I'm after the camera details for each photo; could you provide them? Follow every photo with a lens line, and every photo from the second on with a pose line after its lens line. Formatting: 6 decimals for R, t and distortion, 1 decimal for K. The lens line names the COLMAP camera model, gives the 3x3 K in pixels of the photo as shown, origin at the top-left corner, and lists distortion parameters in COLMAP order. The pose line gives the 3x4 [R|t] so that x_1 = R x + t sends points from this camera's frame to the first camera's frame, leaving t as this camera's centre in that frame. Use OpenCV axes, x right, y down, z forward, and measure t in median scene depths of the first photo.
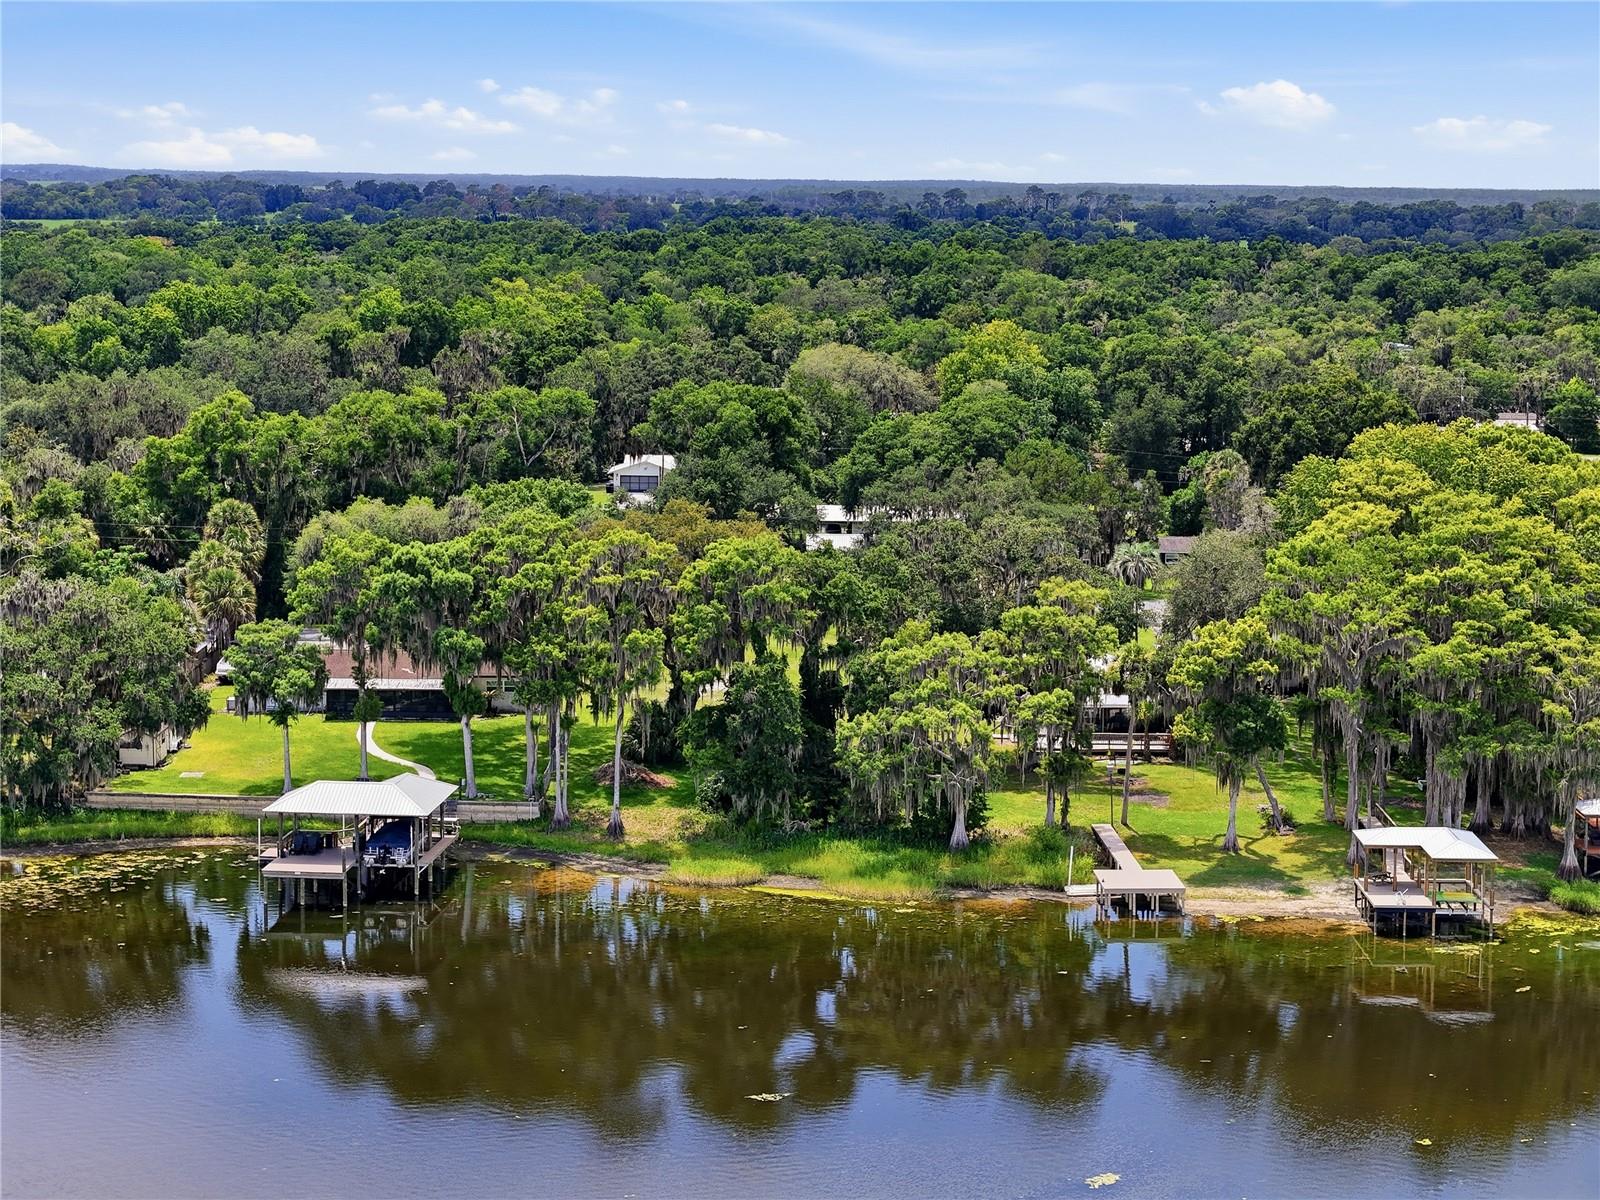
lens RADIAL K [[3105.6, 0, 898.1], [0, 3105.6, 446.2], [0, 0, 1]] dist [-0.031143, -0.014192]
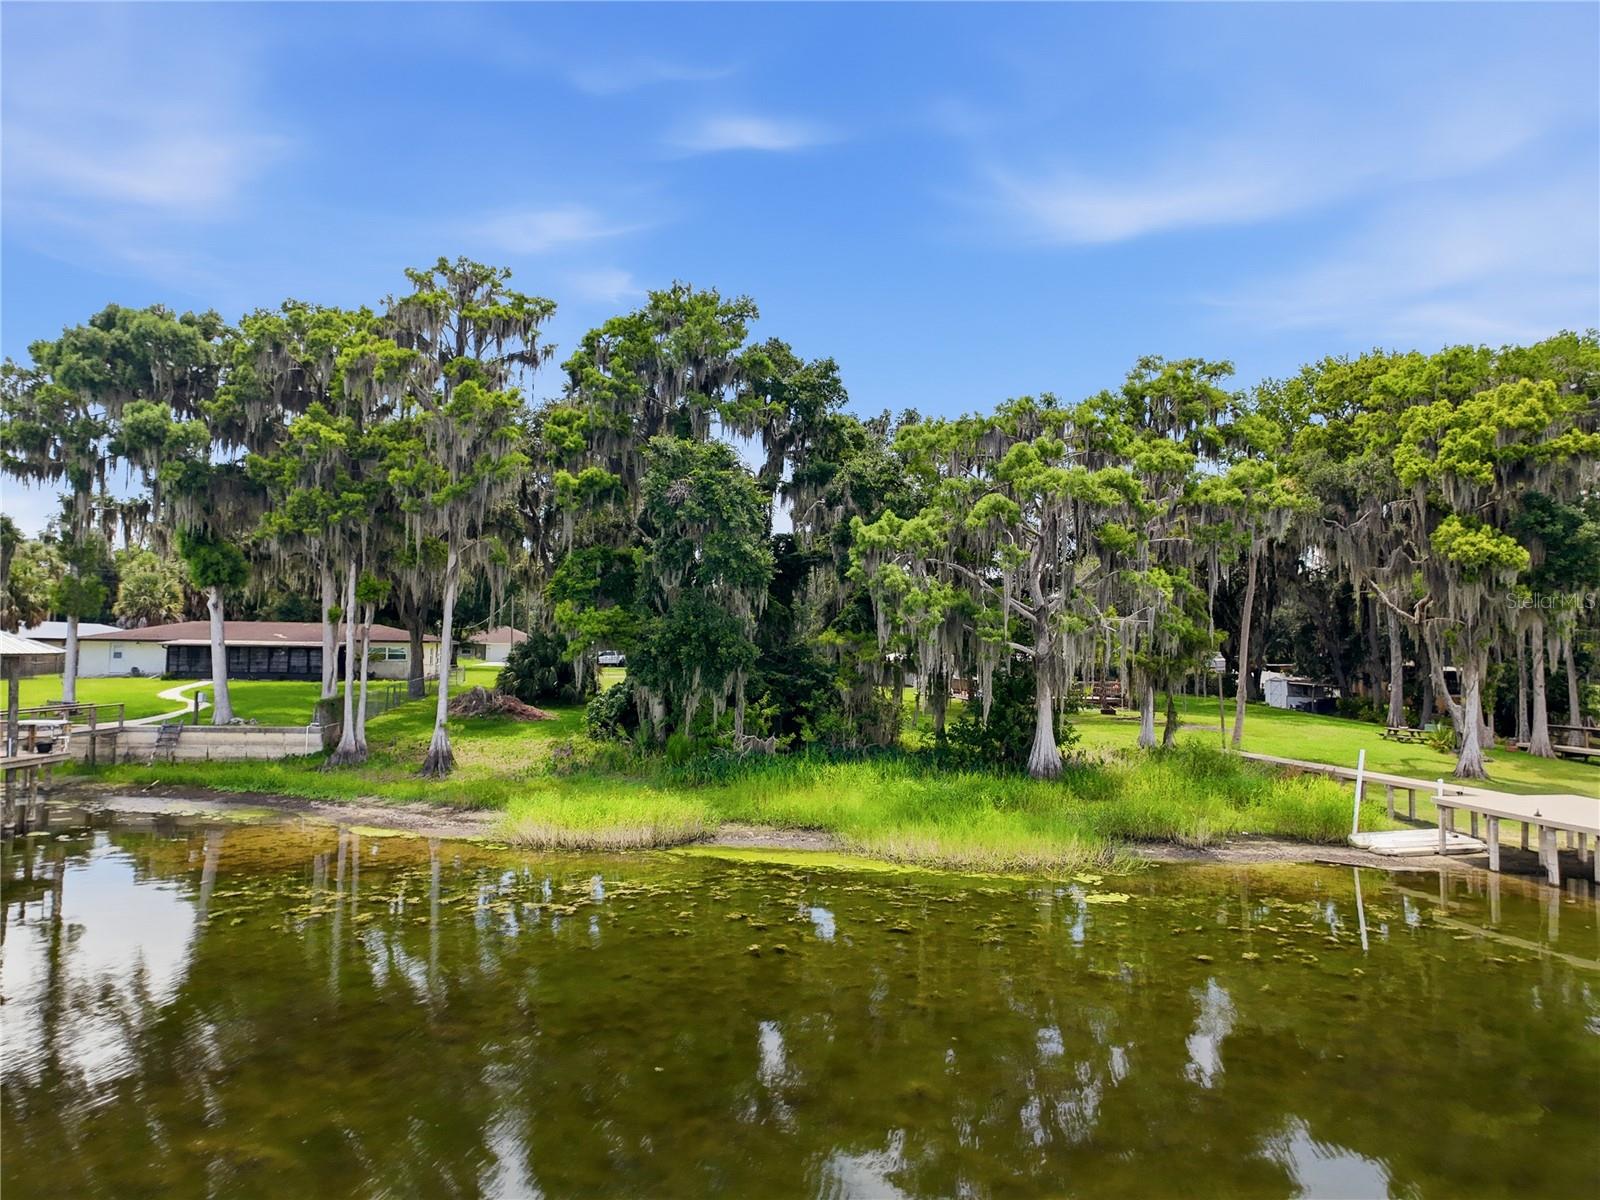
lens RADIAL K [[948.5, 0, 800.0], [0, 948.5, 600.0], [0, 0, 1]] dist [0.041265, -0.035718]
pose [[0.992100, 0.012024, 0.124870, -0.045305], [0.005043, 0.990768, -0.135473, 0.116929], [-0.125347, 0.135032, 0.982881, 0.801662]]
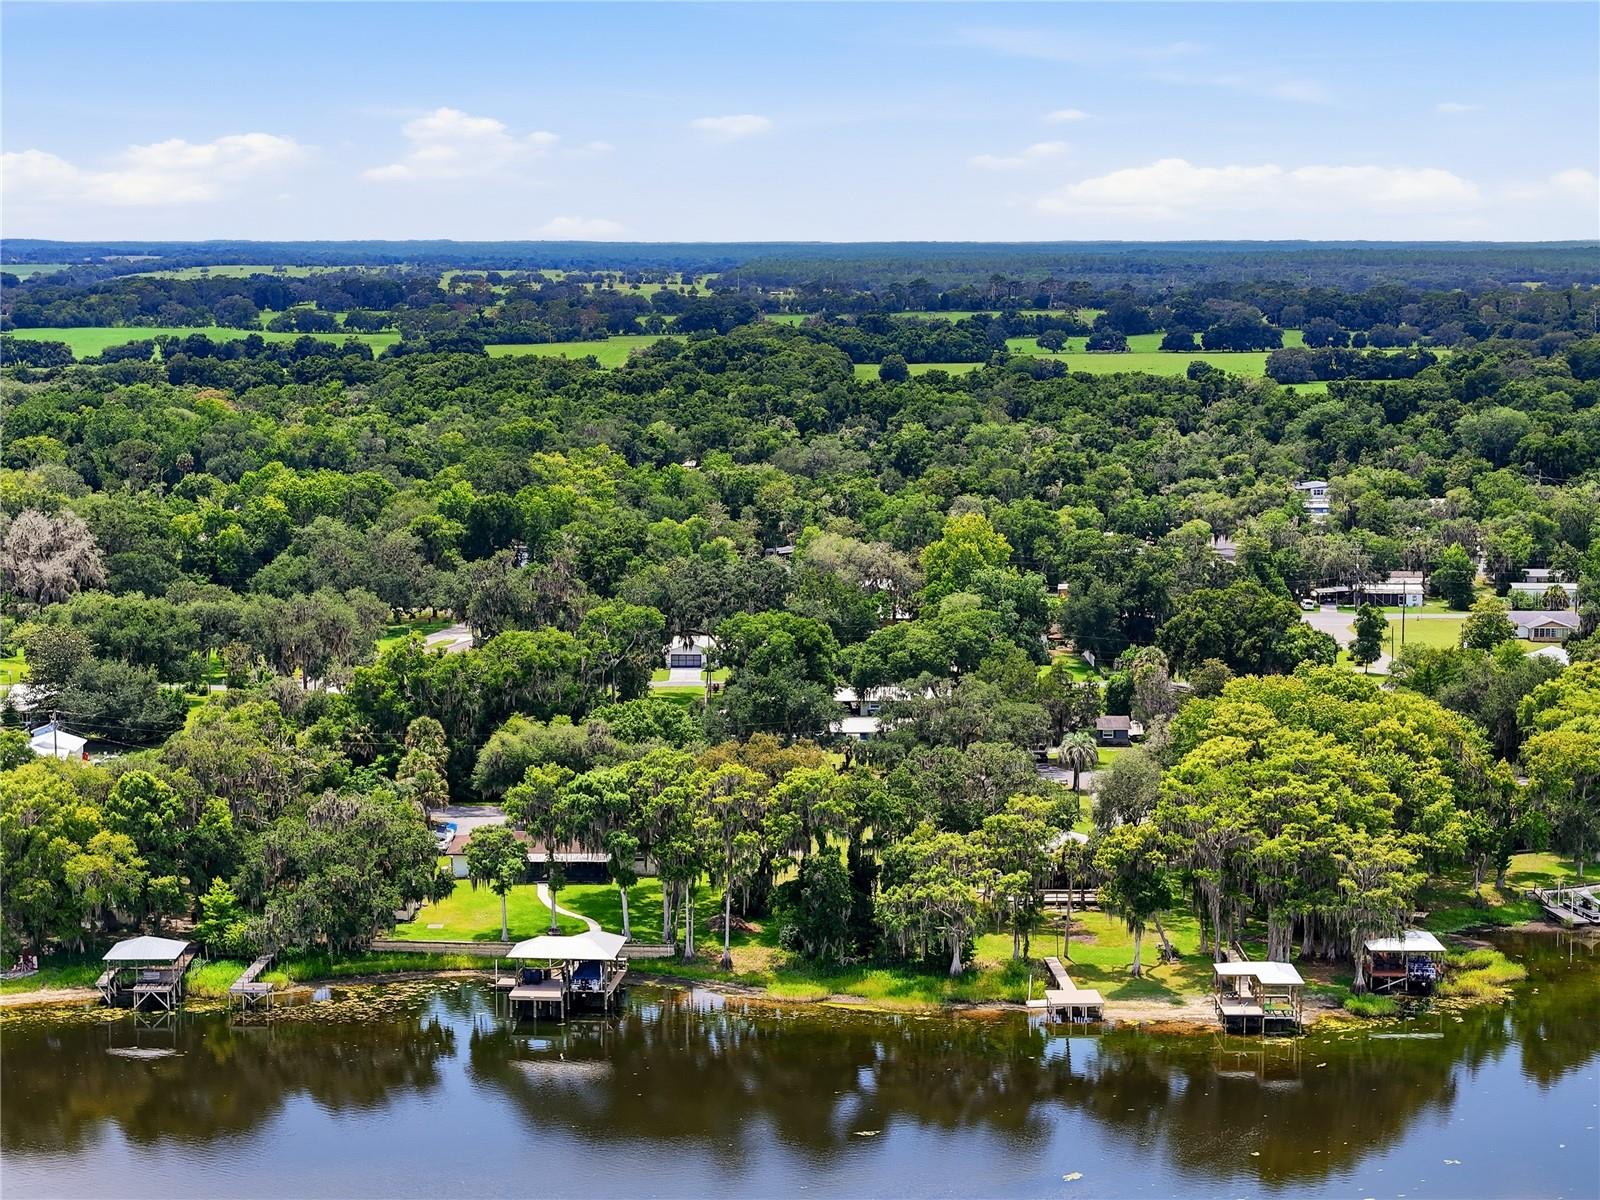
lens RADIAL K [[3111.2, 0, 800.0], [0, 3111.2, 600.0], [0, 0, 1]] dist [-0.045536, -0.025177]
pose [[0.999760, -0.008923, -0.019996, -0.023662], [0.009505, 0.999528, 0.029214, -0.094818], [0.019726, -0.029397, 0.999373, -0.492751]]
